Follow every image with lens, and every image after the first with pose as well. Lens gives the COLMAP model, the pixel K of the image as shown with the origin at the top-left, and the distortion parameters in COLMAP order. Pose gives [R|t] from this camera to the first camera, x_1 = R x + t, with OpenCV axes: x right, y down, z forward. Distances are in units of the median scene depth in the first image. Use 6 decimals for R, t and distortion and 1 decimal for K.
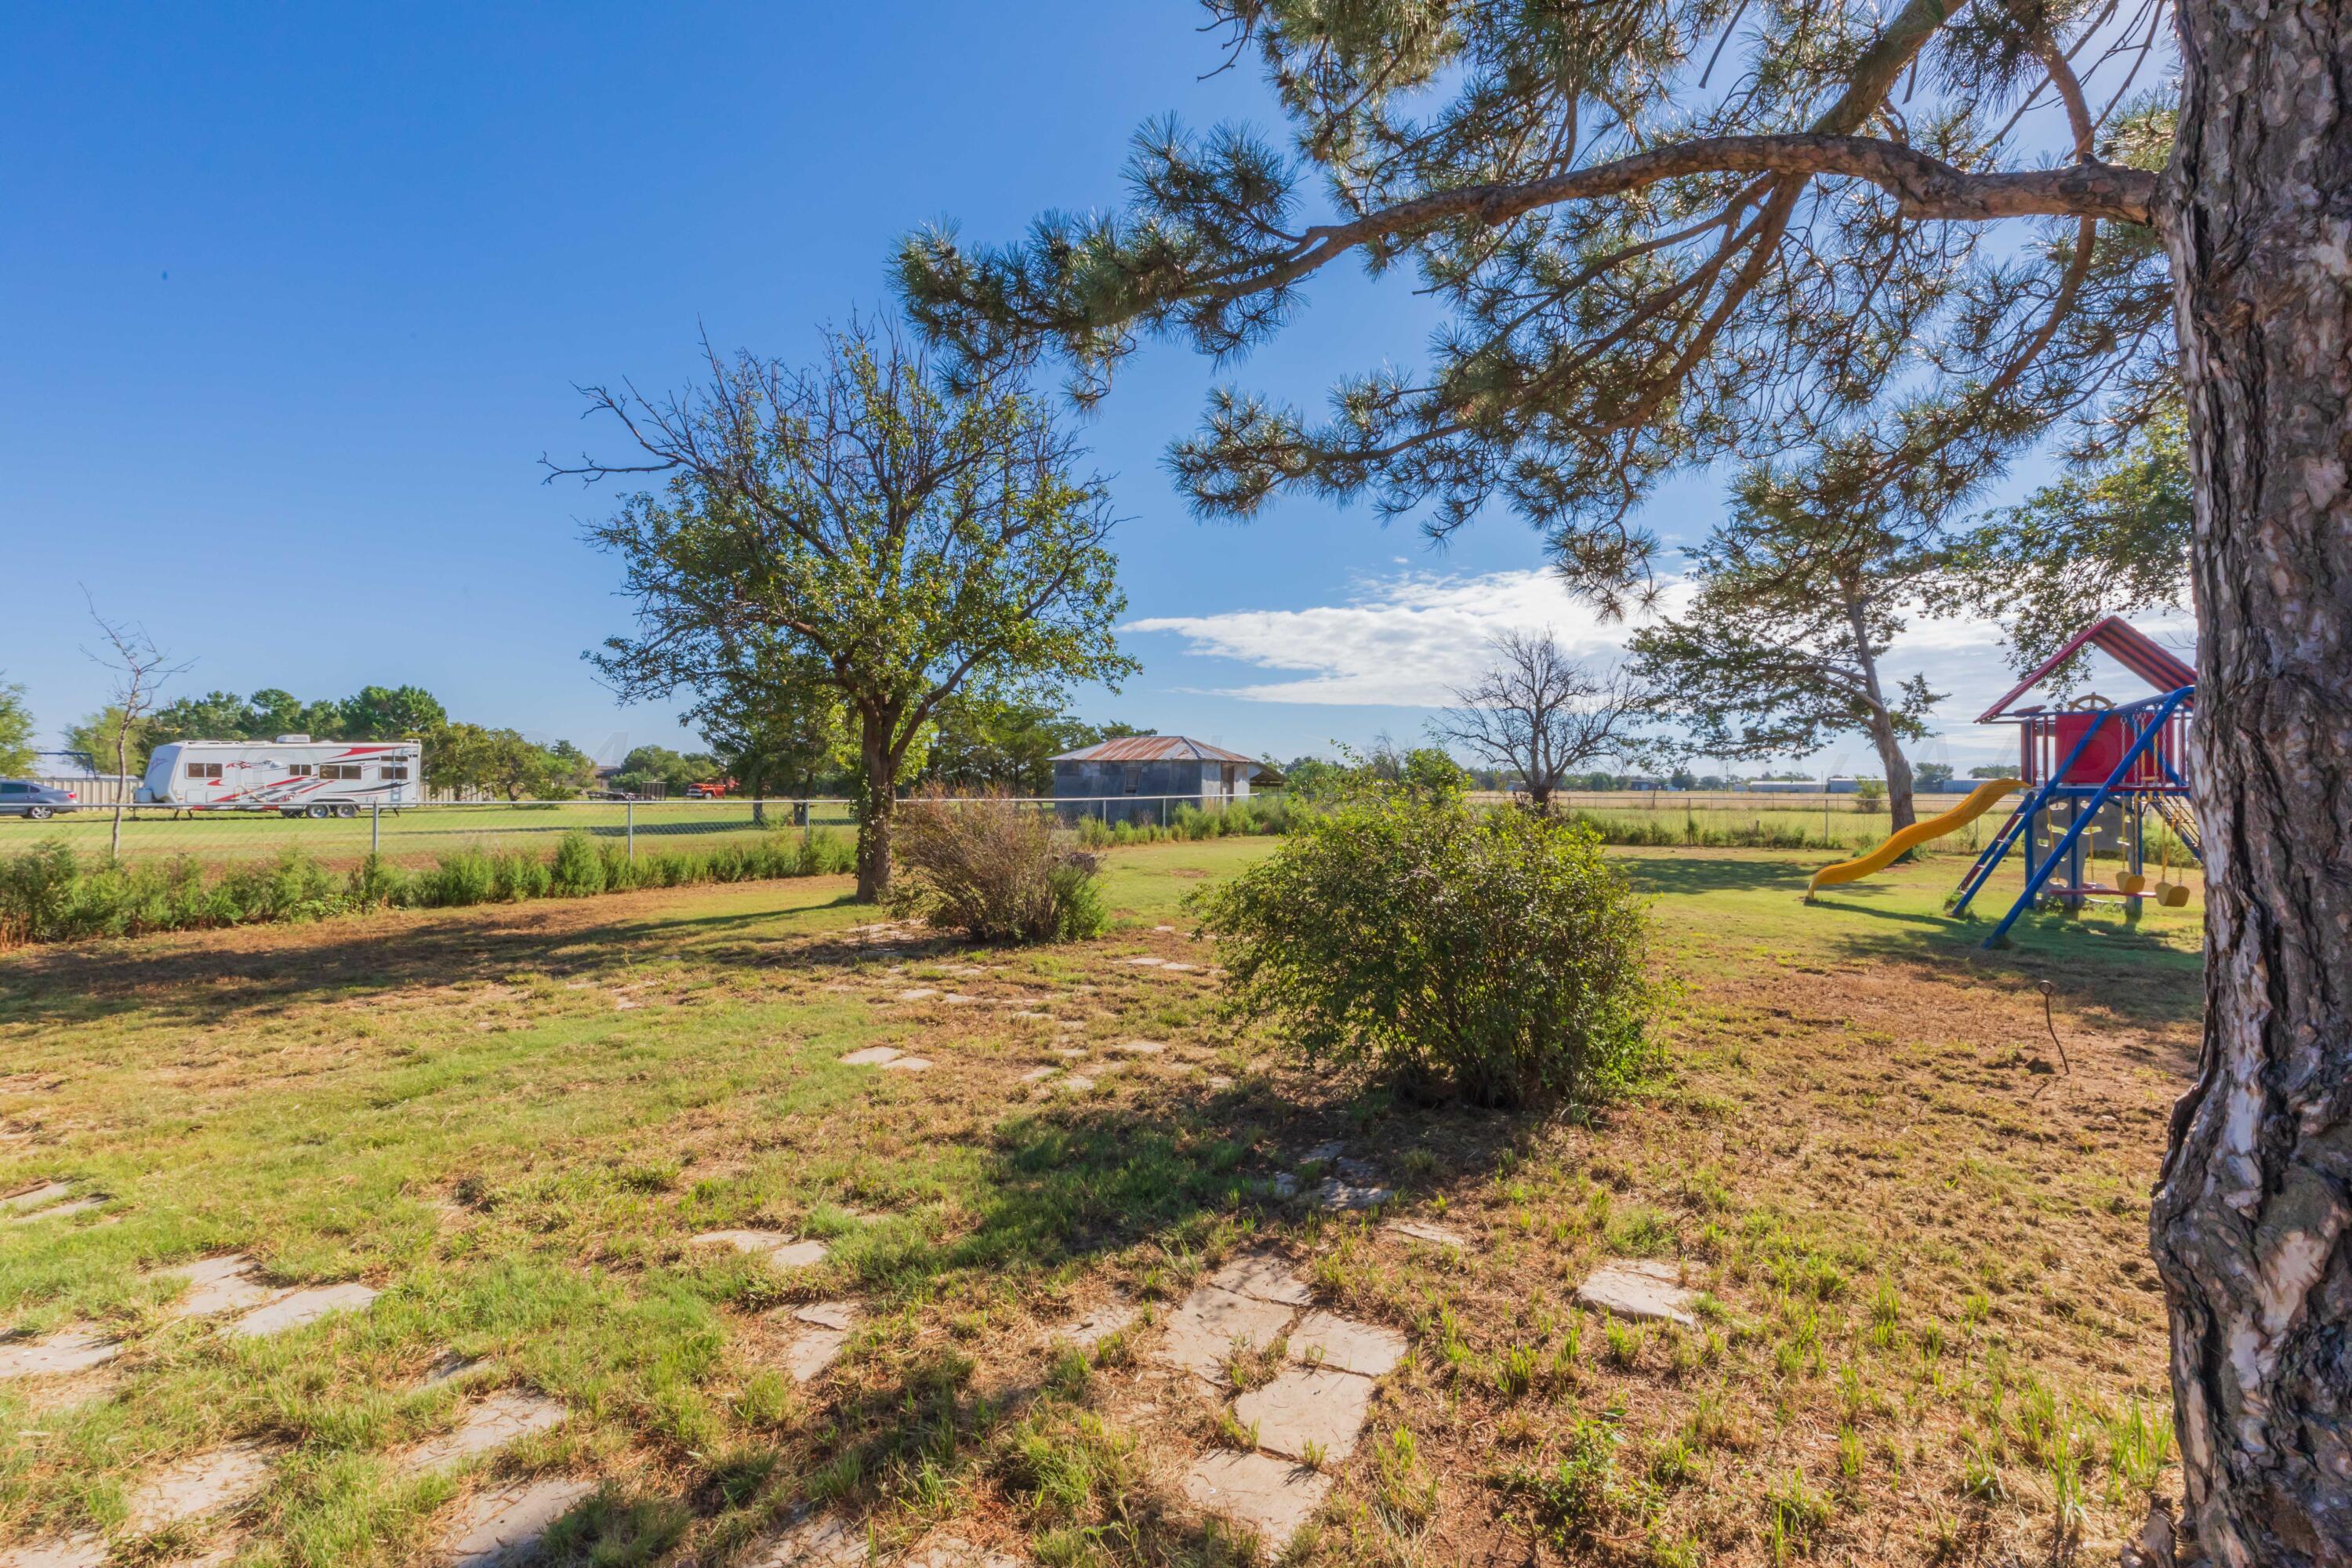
lens RADIAL K [[1021.4, 0, 1172.2], [0, 1021.4, 792.3], [0, 0, 1]] dist [-0.001298, 0.000130]
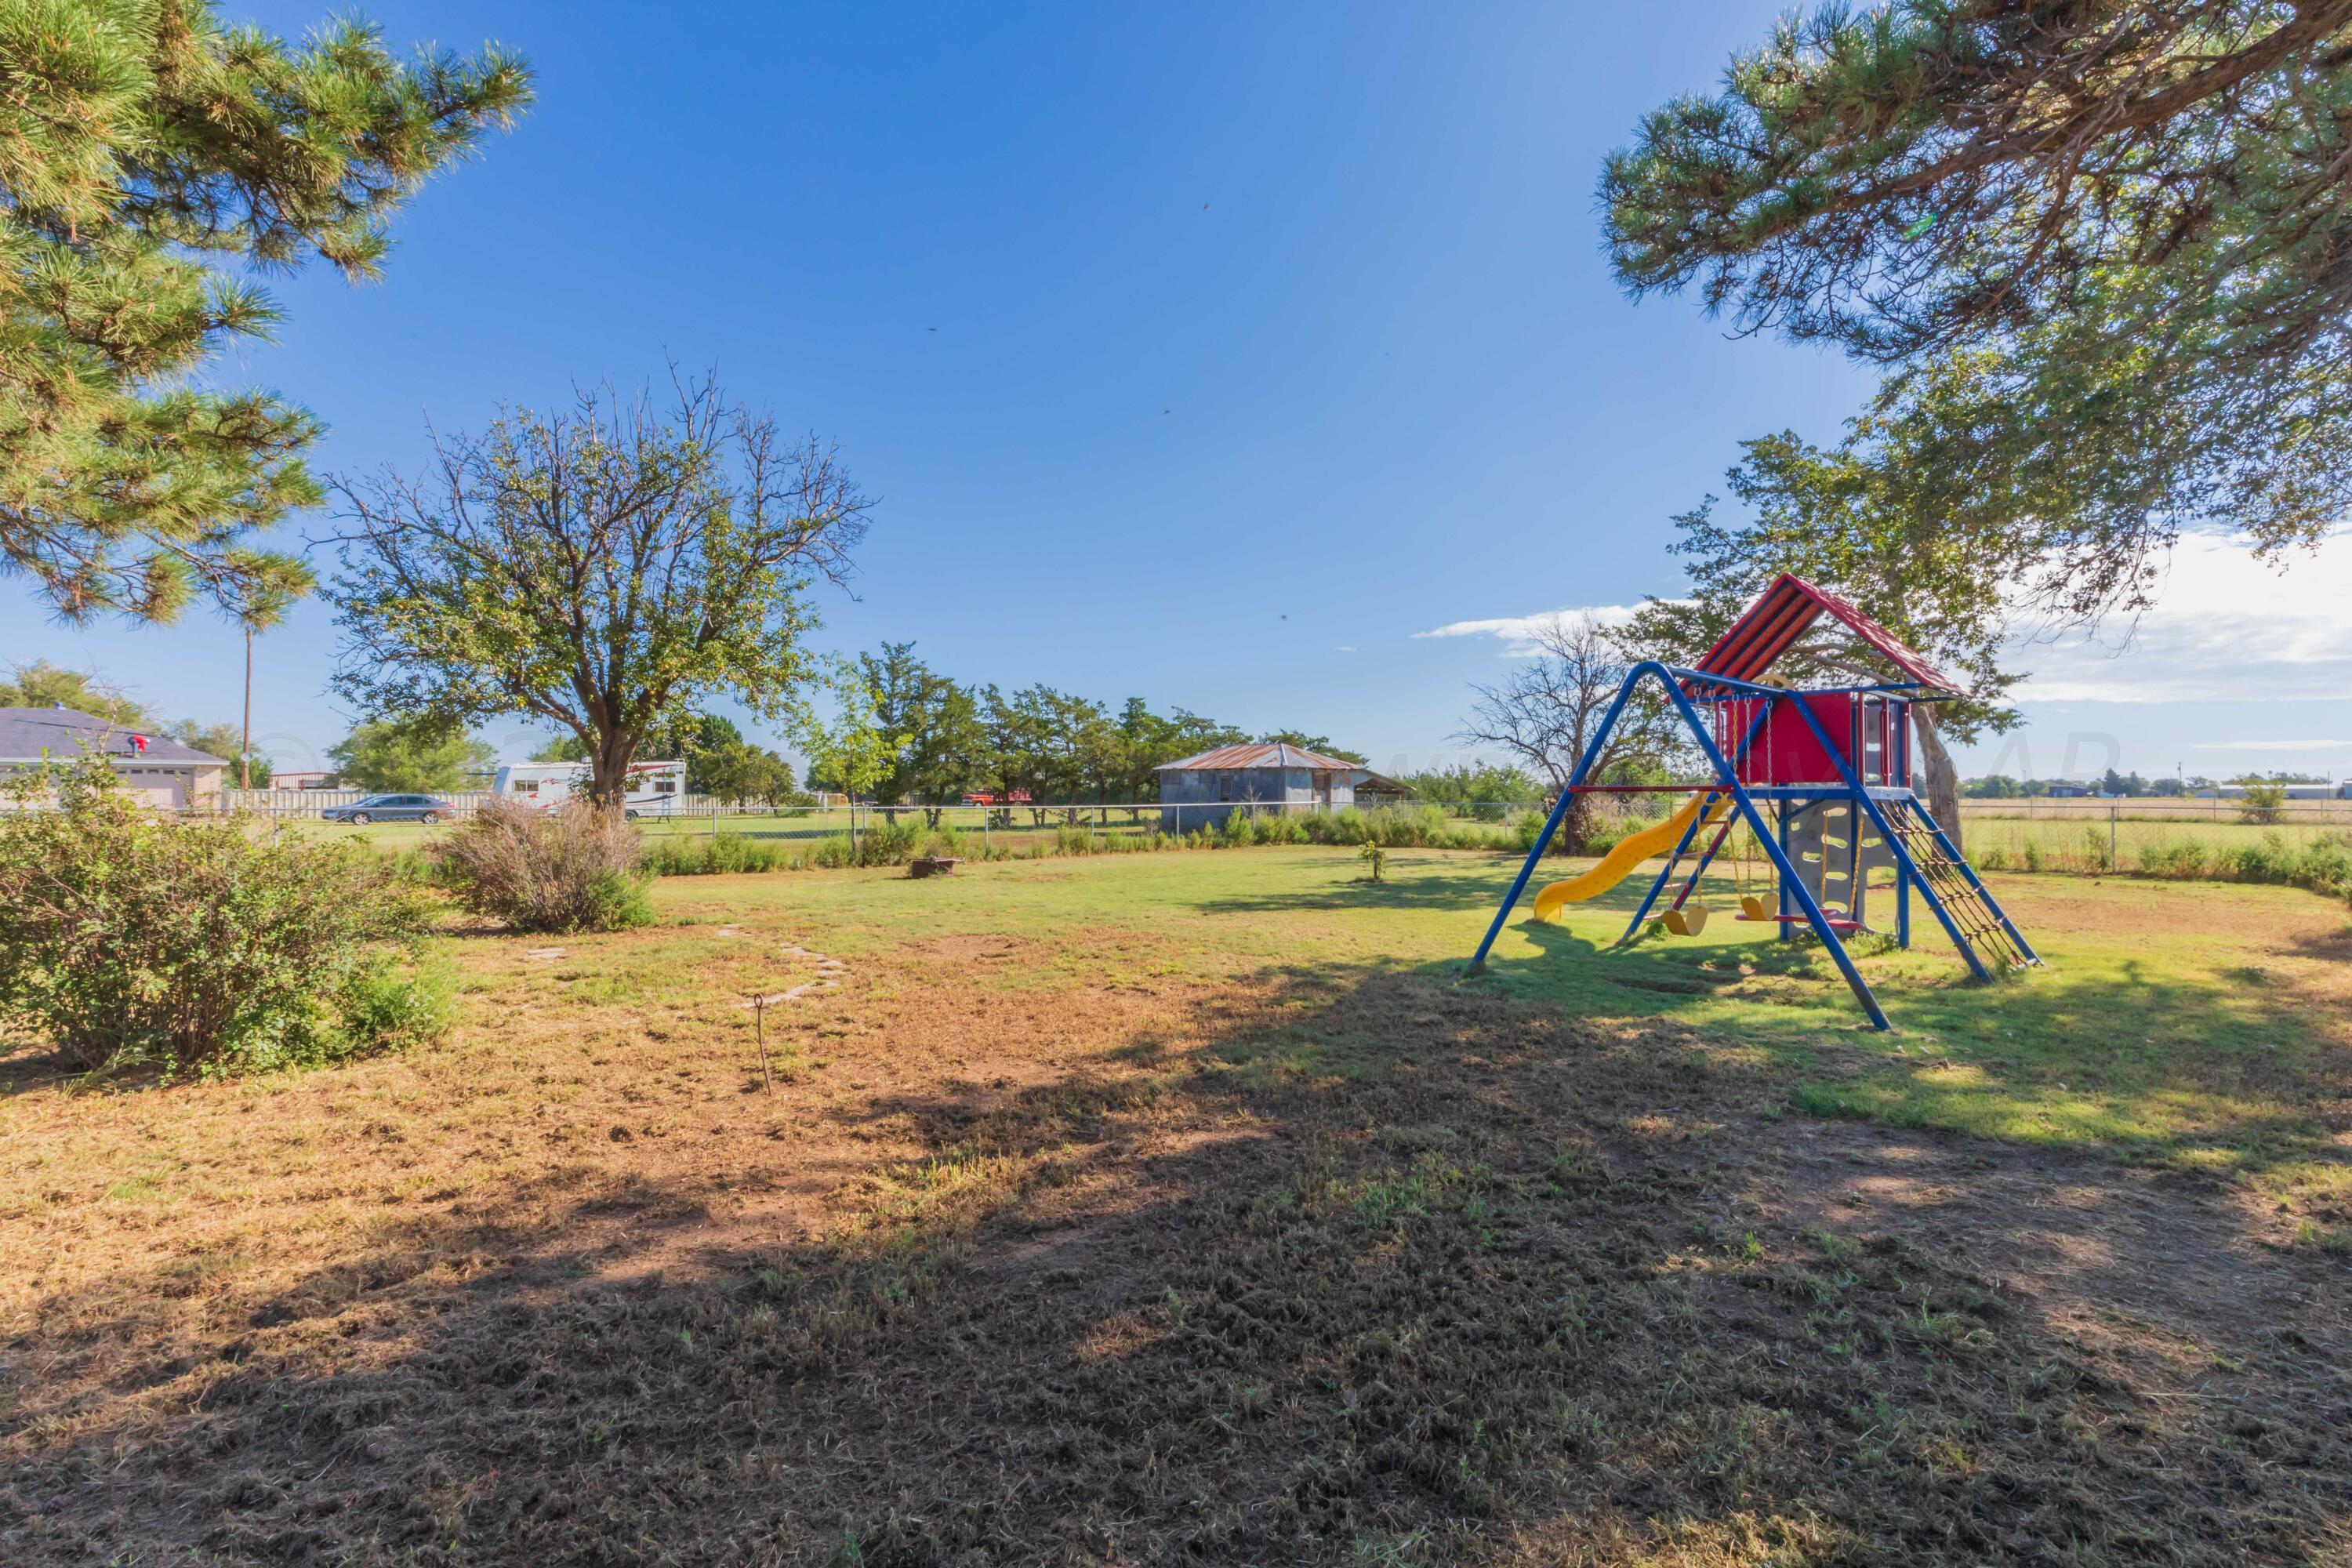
lens RADIAL K [[1021.4, 0, 1176.6], [0, 1021.4, 790.6], [0, 0, 1]] dist [-0.001298, 0.000130]
pose [[0.953204, -0.006104, -0.302266, 0.214184], [0.002742, 0.999930, -0.011543, 0.001653], [0.302315, 0.010174, 0.953154, 0.025149]]
